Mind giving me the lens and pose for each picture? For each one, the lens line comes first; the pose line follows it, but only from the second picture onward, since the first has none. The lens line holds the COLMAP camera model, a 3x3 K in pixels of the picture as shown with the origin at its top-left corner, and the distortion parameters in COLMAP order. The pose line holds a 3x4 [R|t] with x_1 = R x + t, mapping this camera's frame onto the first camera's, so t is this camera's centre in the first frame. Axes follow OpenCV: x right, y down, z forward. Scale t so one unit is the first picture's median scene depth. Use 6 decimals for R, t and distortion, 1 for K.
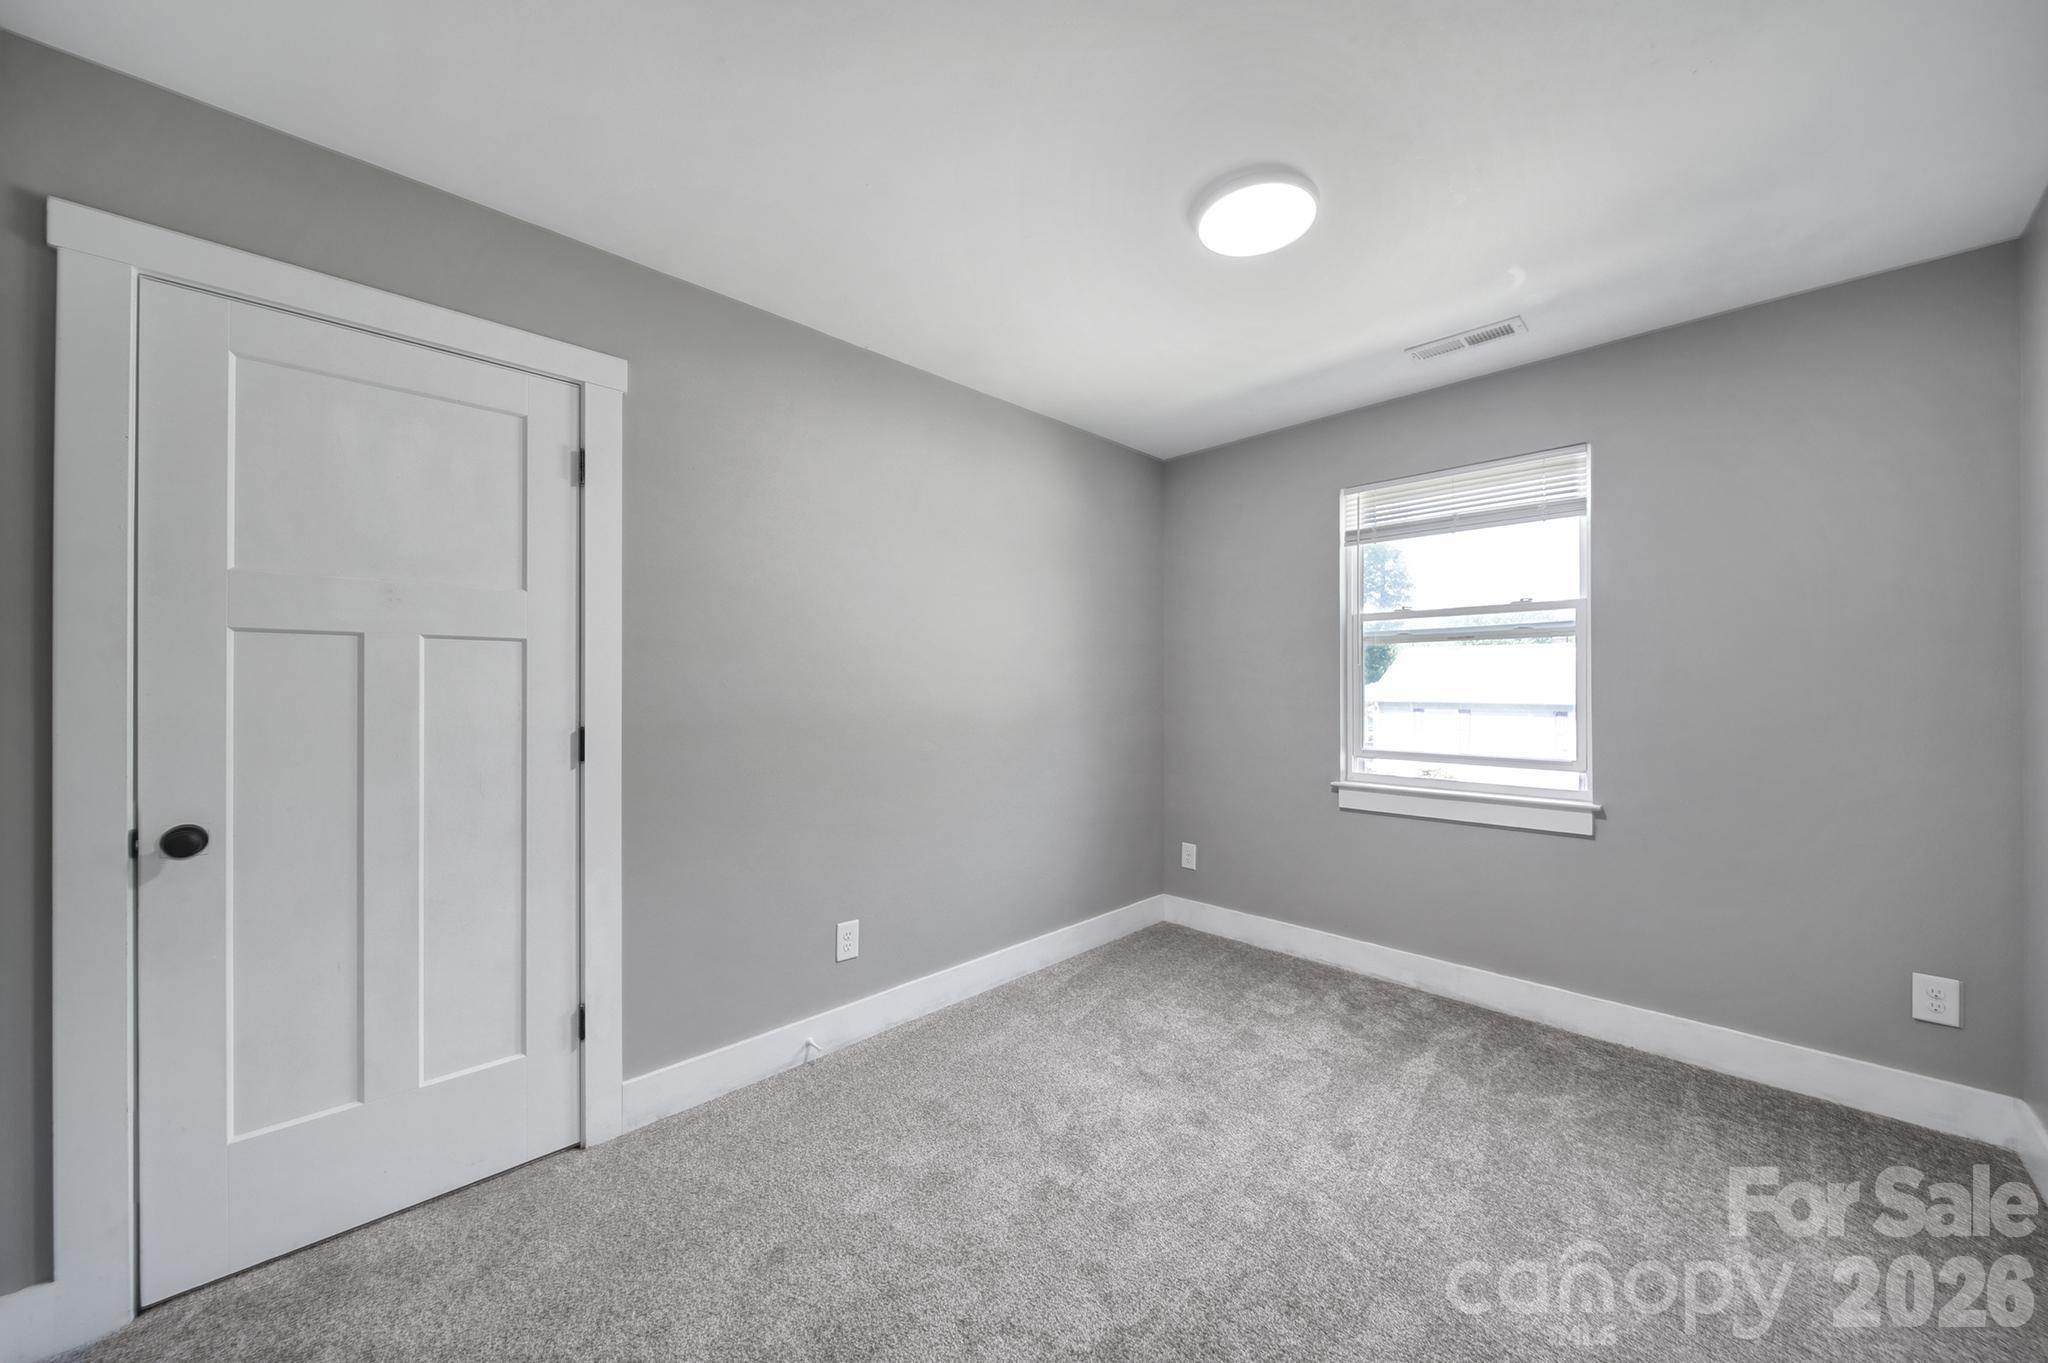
lens RADIAL K [[721.5, 0, 1020.8], [0, 721.5, 675.1], [0, 0, 1]] dist [0.002843, -0.002033]
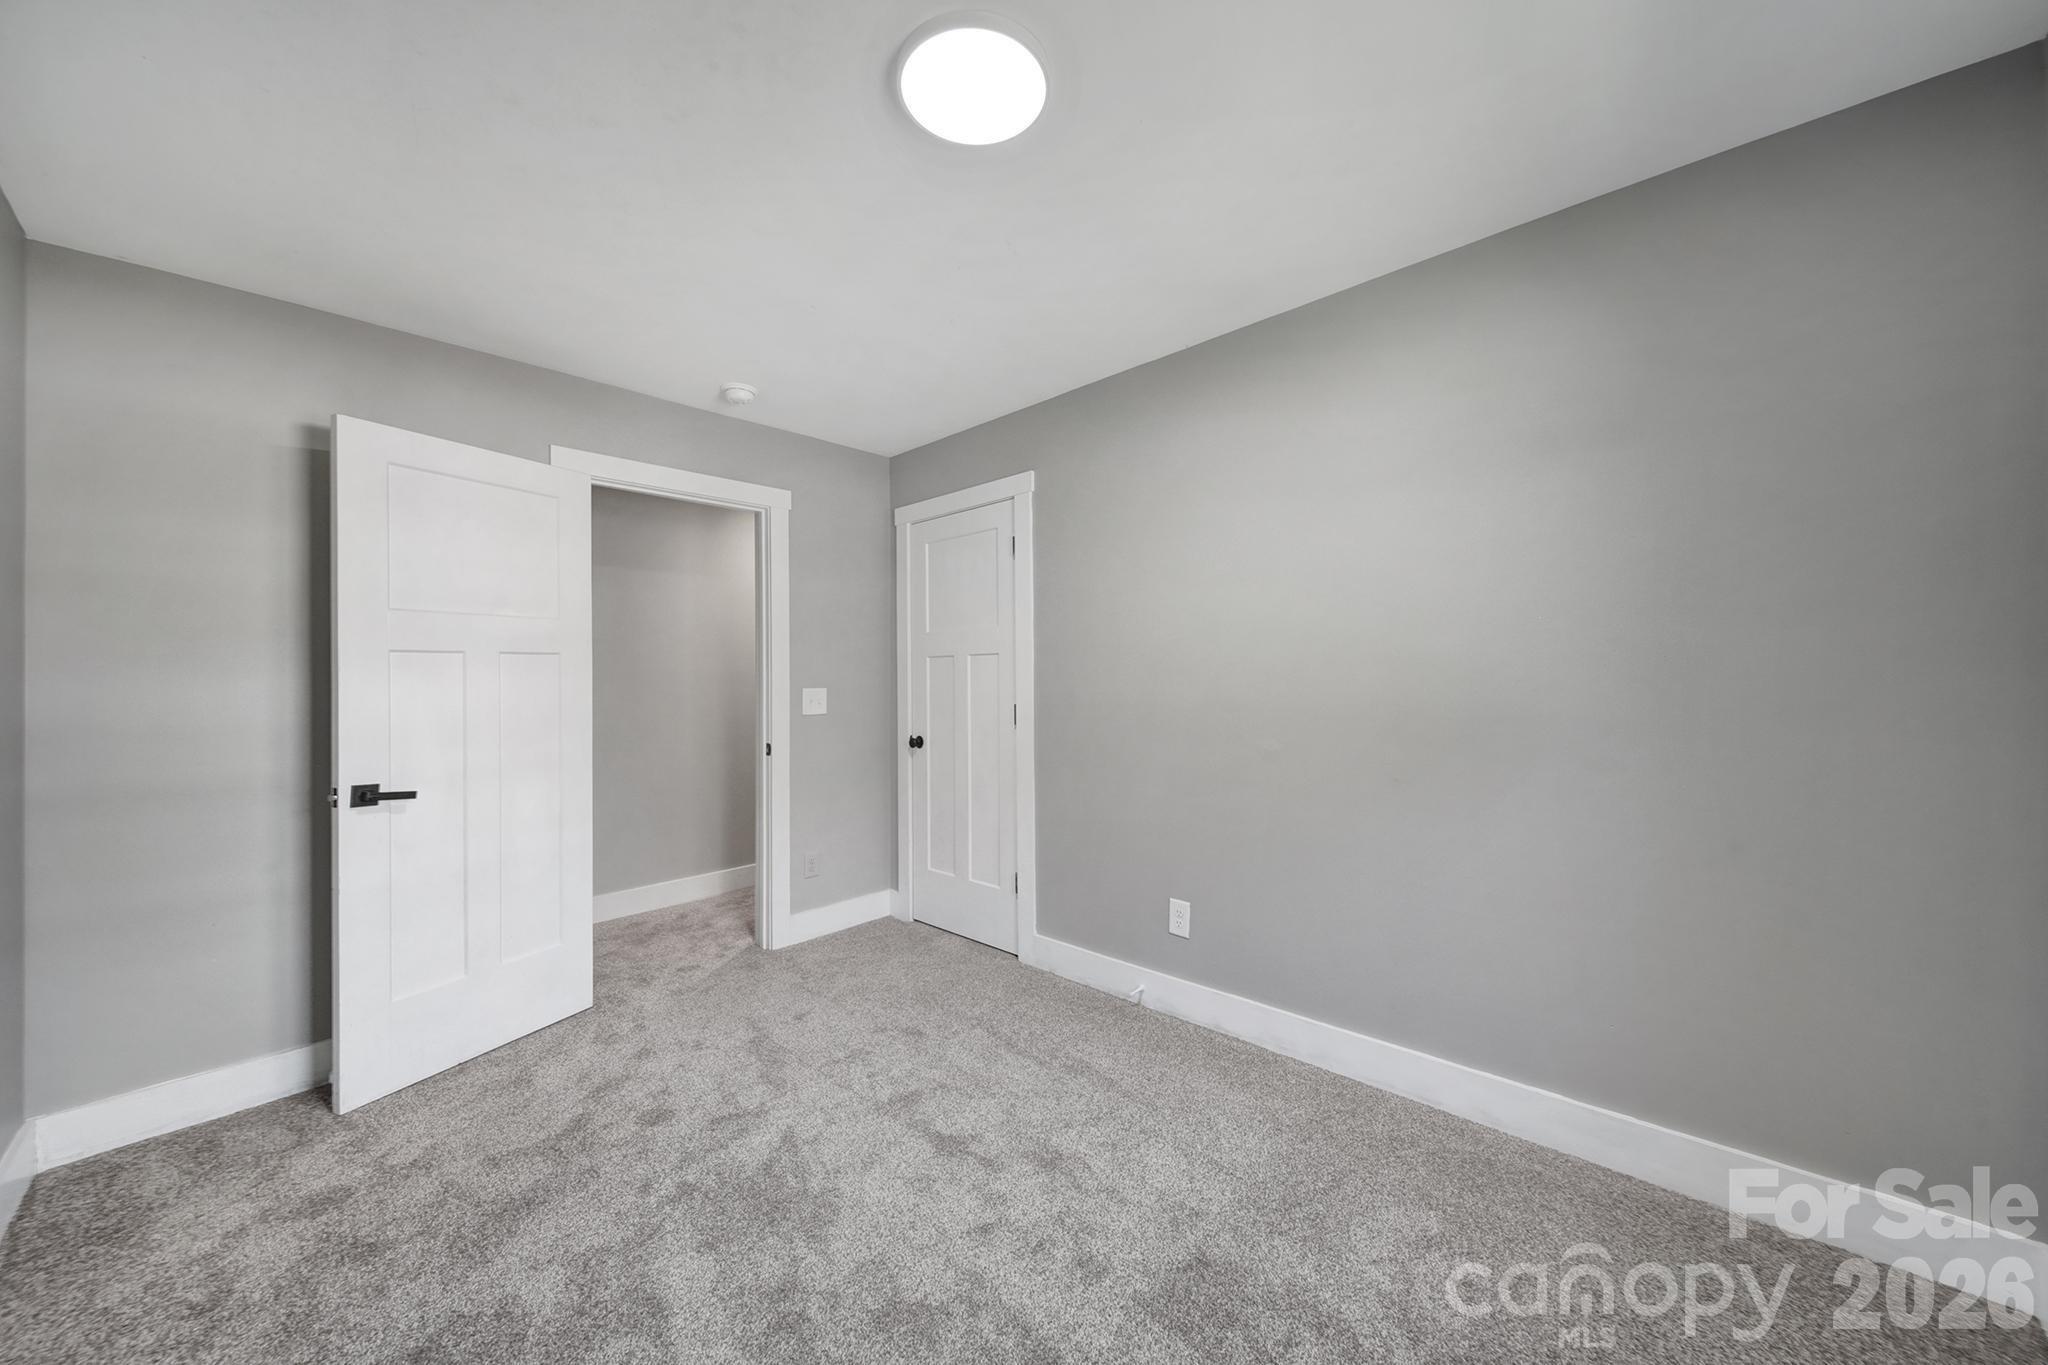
lens RADIAL K [[721.5, 0, 1020.8], [0, 721.5, 676.1], [0, 0, 1]] dist [0.002843, -0.002033]
pose [[0.039827, -0.013478, -0.999116, 1.000848], [0.026291, 0.999577, -0.012436, 0.028907], [0.998861, -0.025773, 0.040164, 0.918538]]
